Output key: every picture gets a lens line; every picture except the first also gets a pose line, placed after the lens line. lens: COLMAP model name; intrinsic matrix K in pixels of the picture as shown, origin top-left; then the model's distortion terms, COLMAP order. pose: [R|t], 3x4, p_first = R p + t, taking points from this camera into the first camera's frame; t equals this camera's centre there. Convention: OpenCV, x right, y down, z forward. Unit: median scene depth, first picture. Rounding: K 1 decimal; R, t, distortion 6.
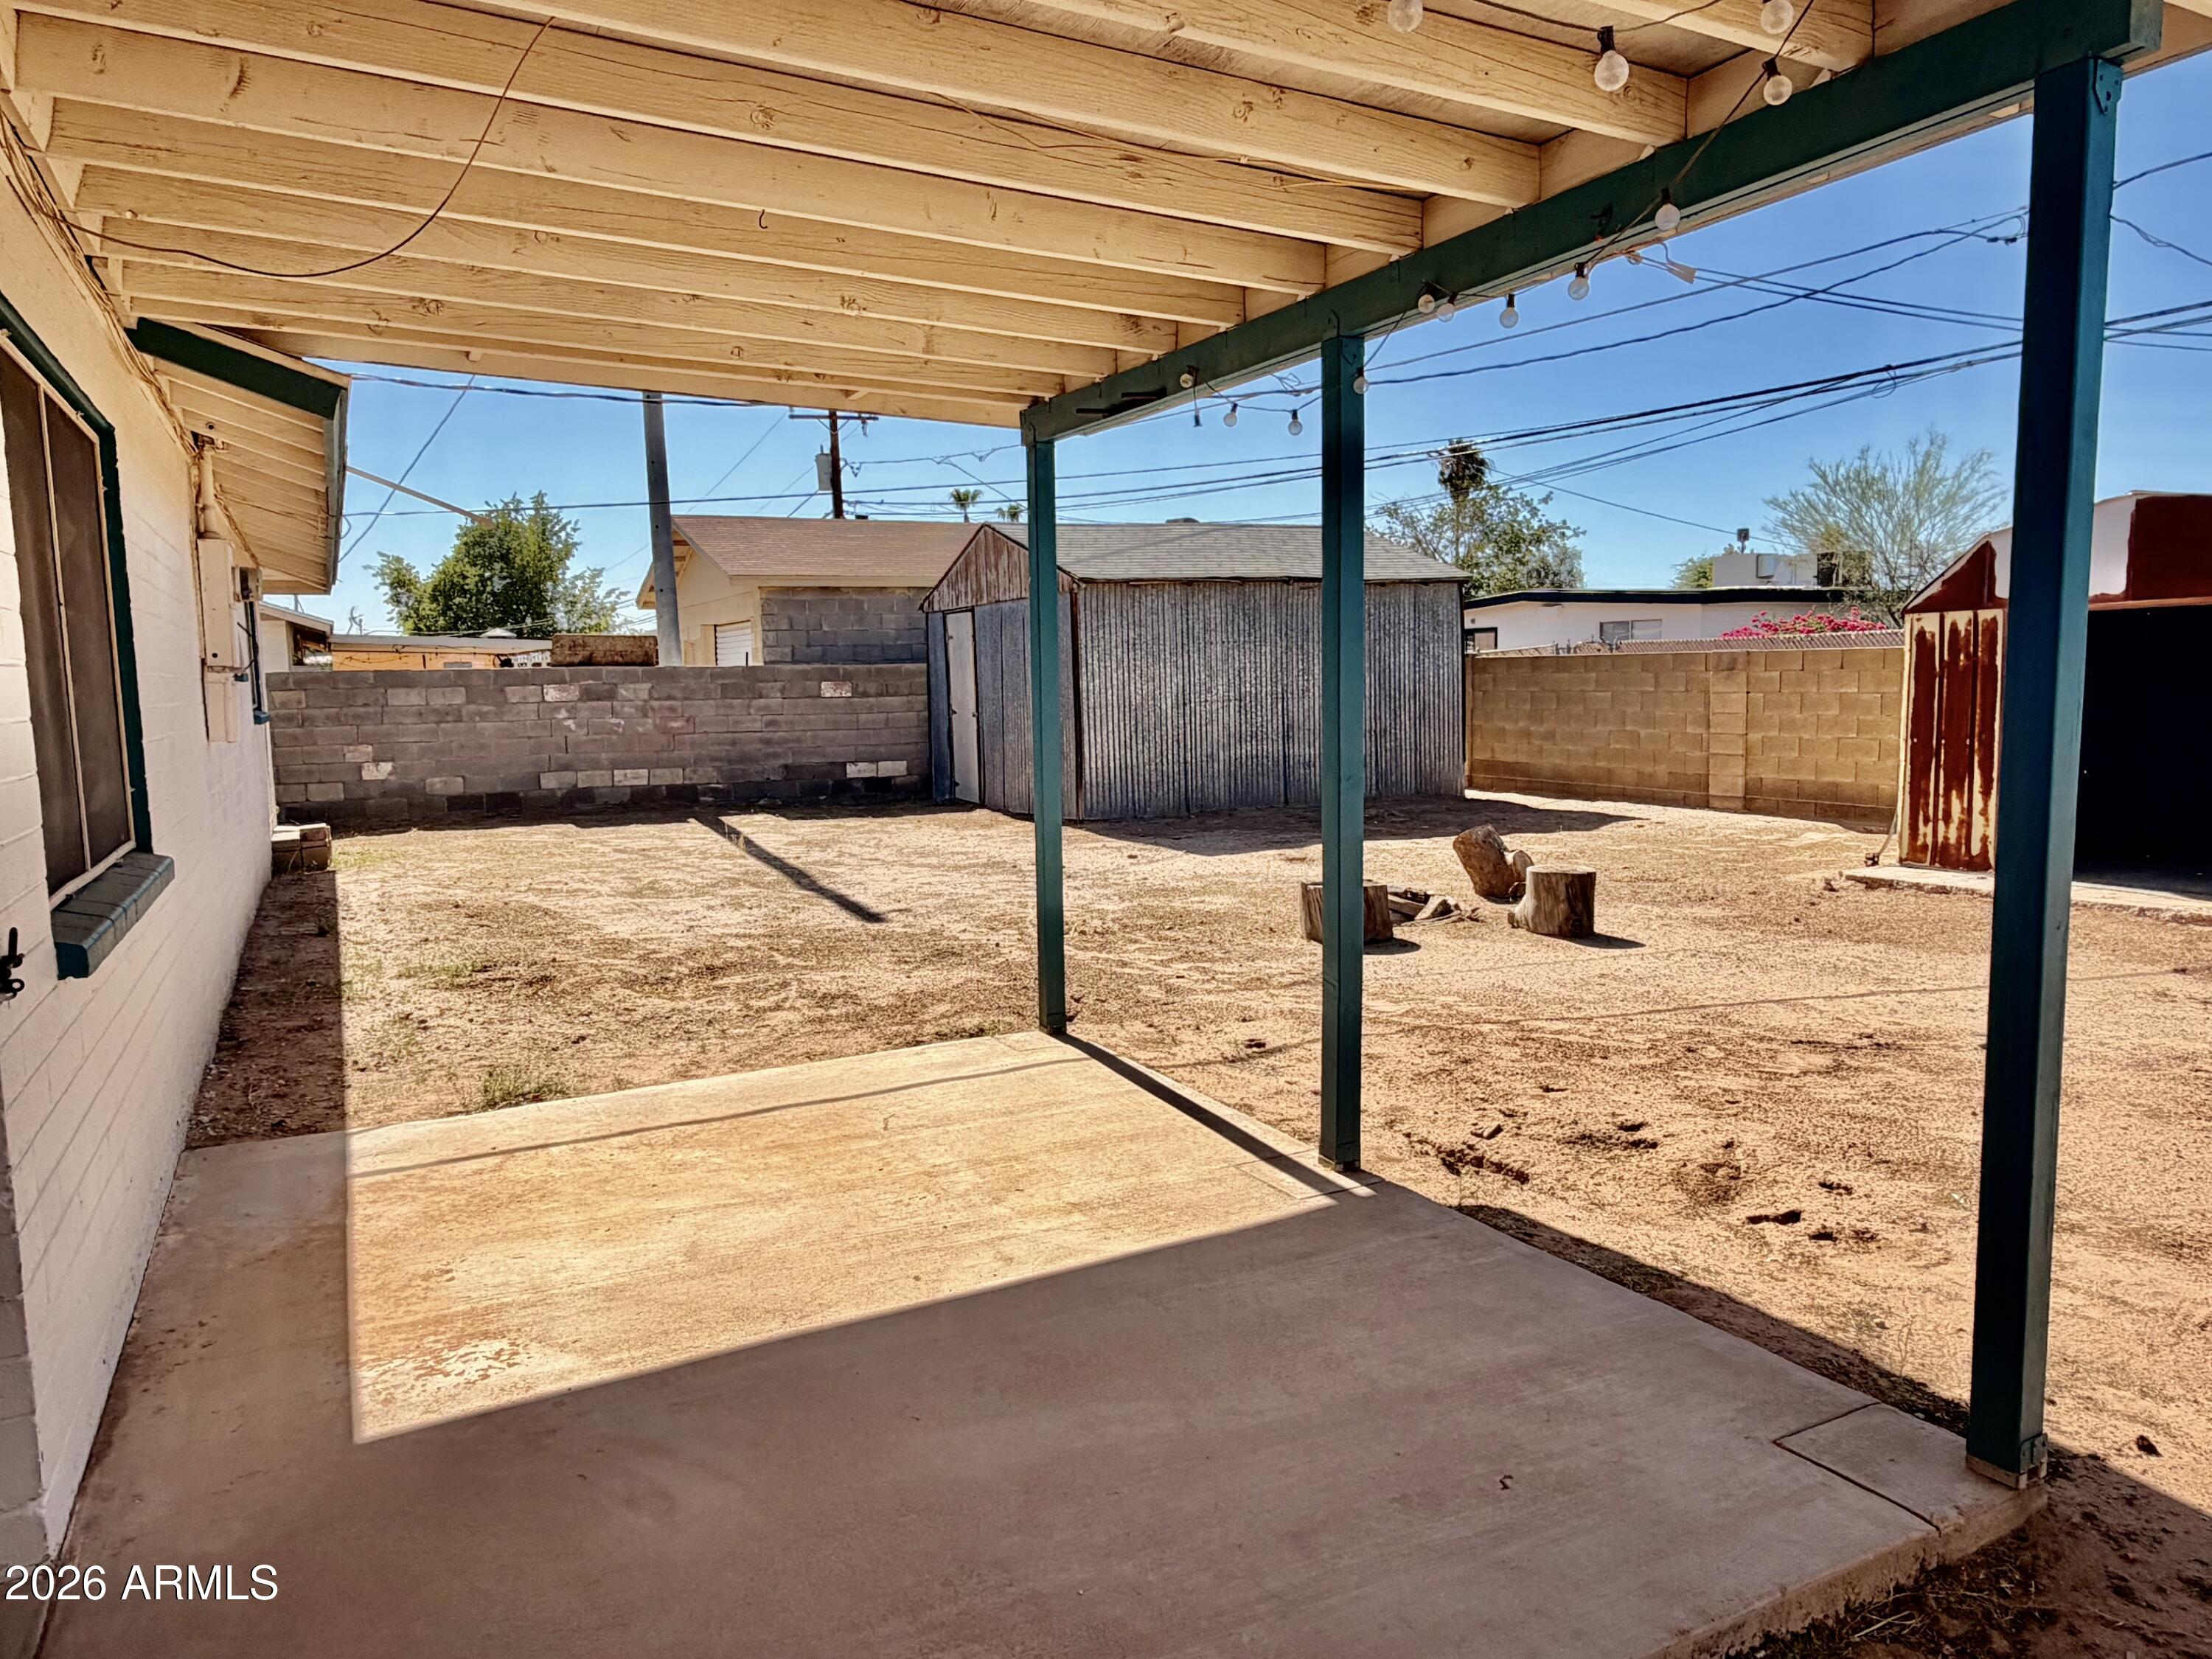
lens RADIAL K [[1460.5, 0, 1109.1], [0, 1460.5, 832.2], [0, 0, 1]] dist [-0.000266, -0.000007]
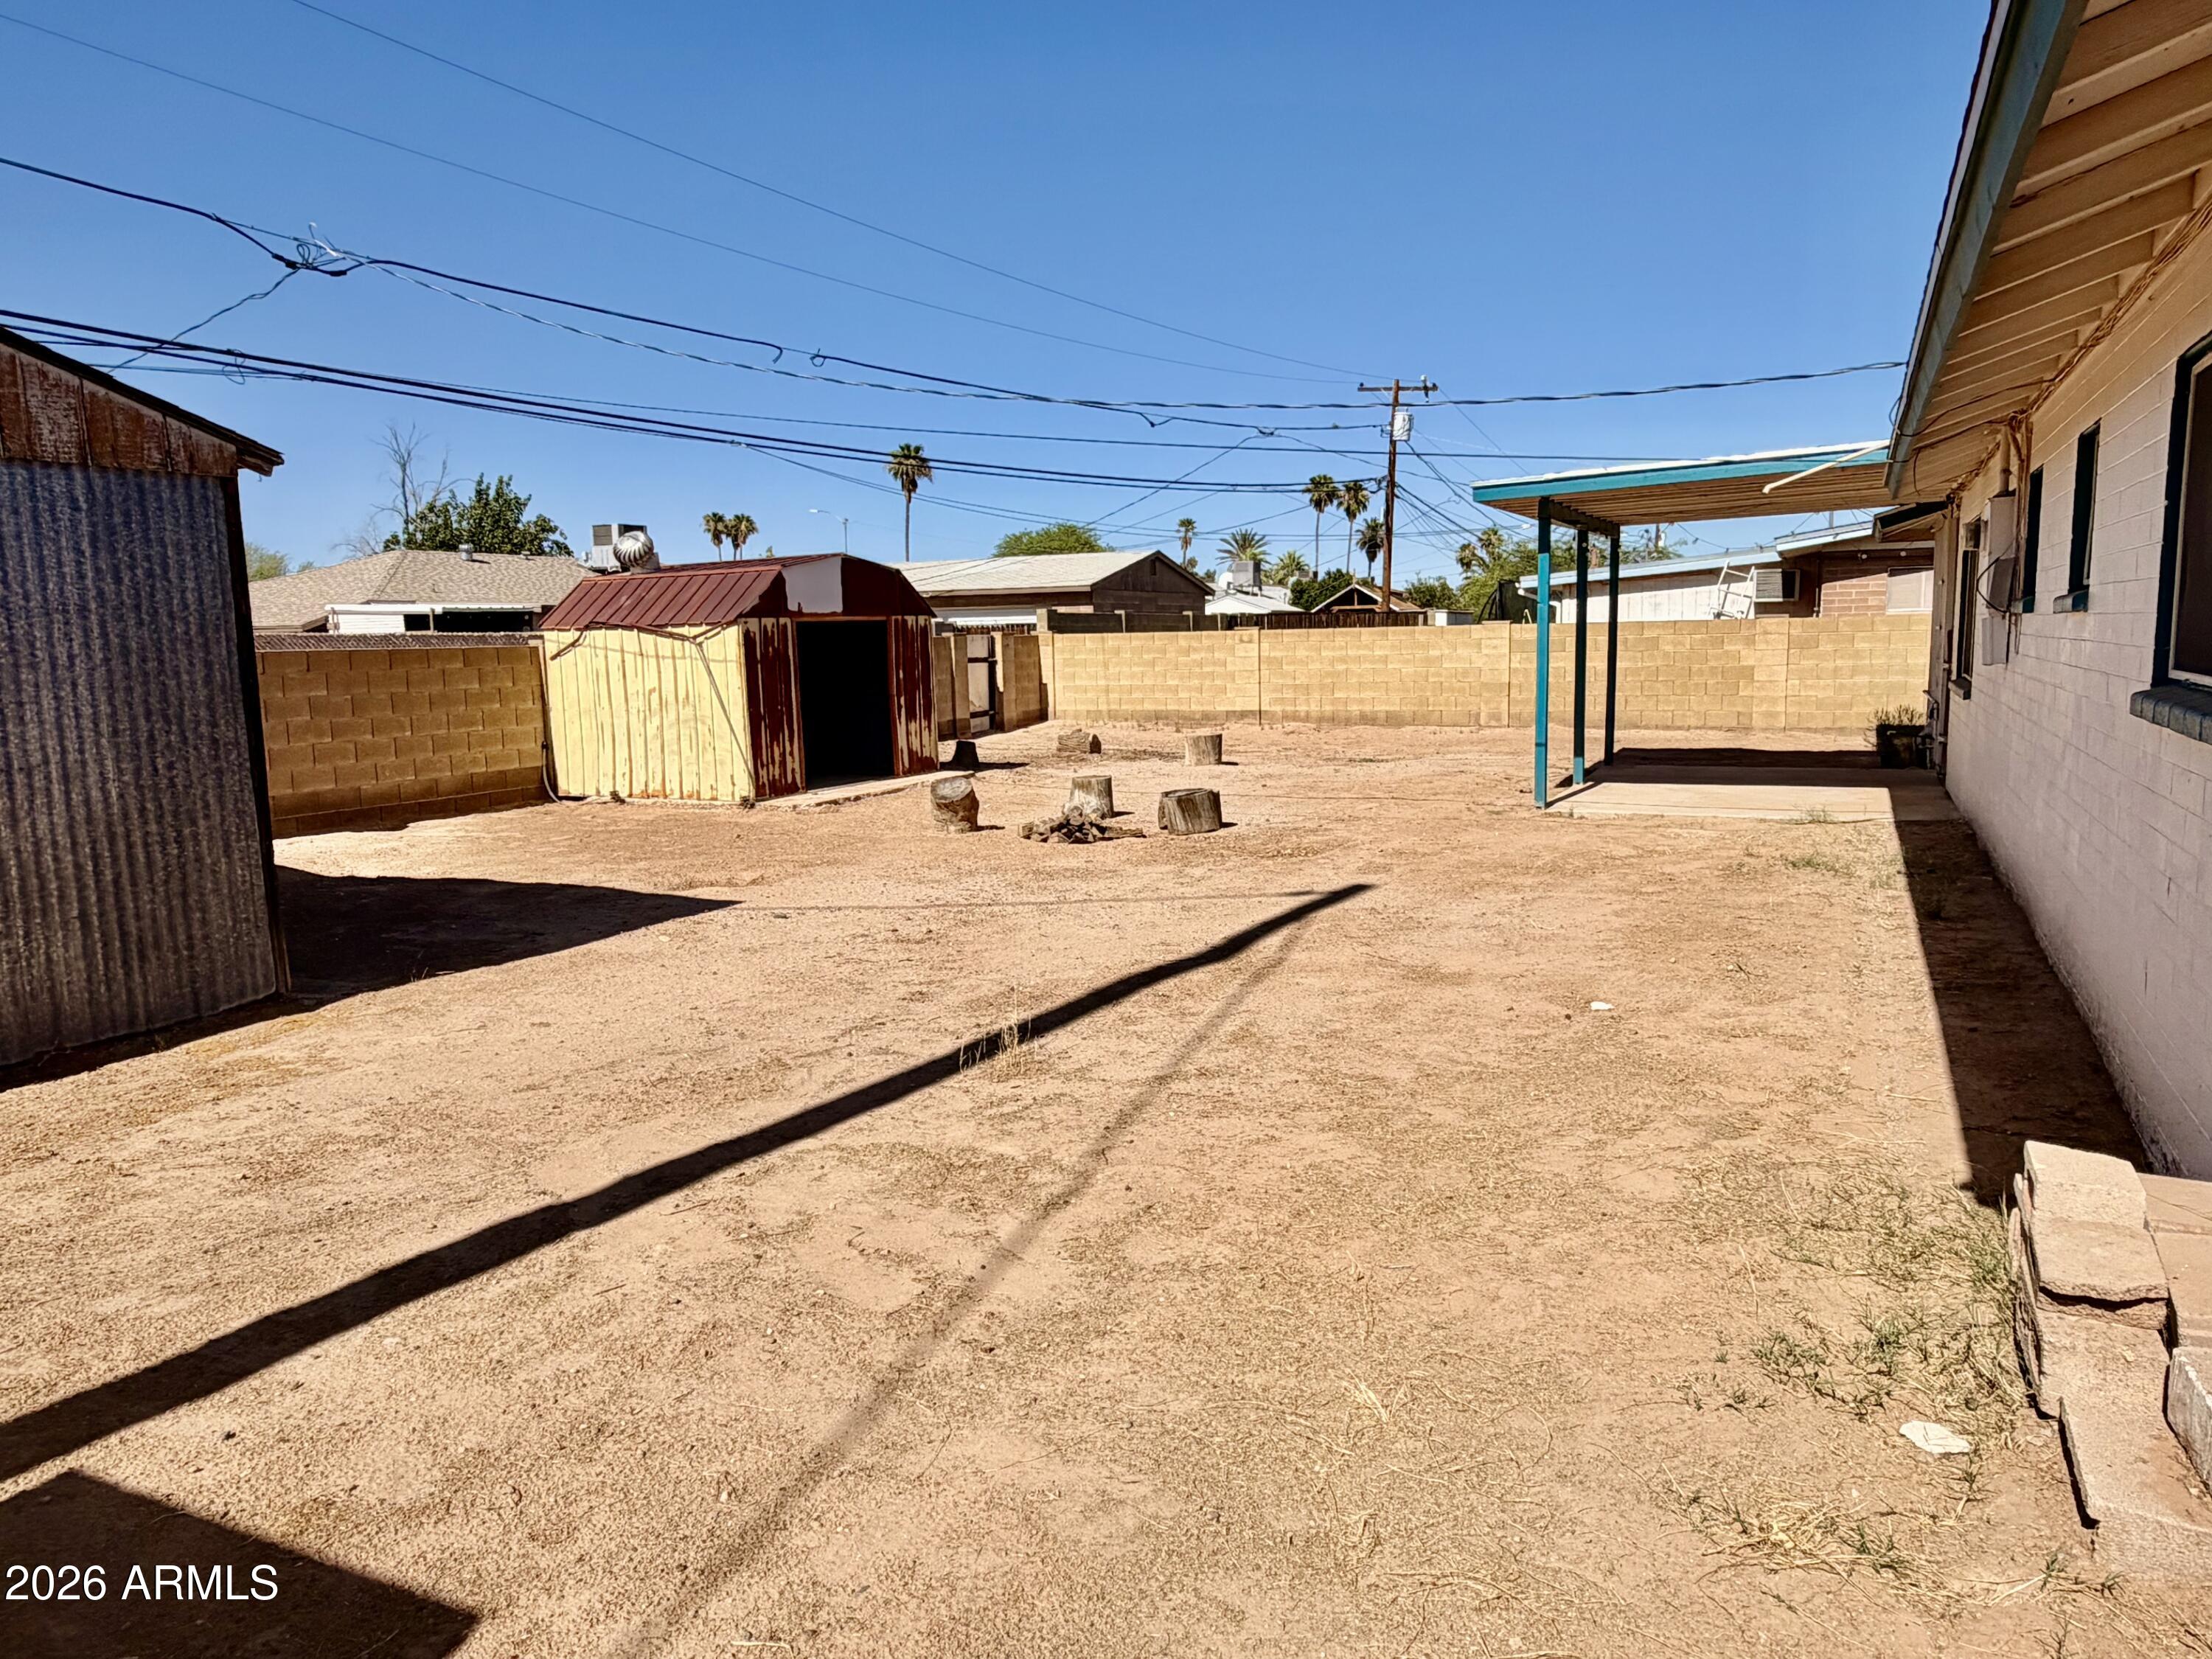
lens RADIAL K [[1460.5, 0, 1105.6], [0, 1460.5, 830.7], [0, 0, 1]] dist [-0.000266, -0.000007]
pose [[-0.573160, -0.075761, 0.815934, -0.636087], [0.124292, 0.976159, 0.177948, -0.127472], [-0.809963, 0.203407, -0.550078, 1.240229]]
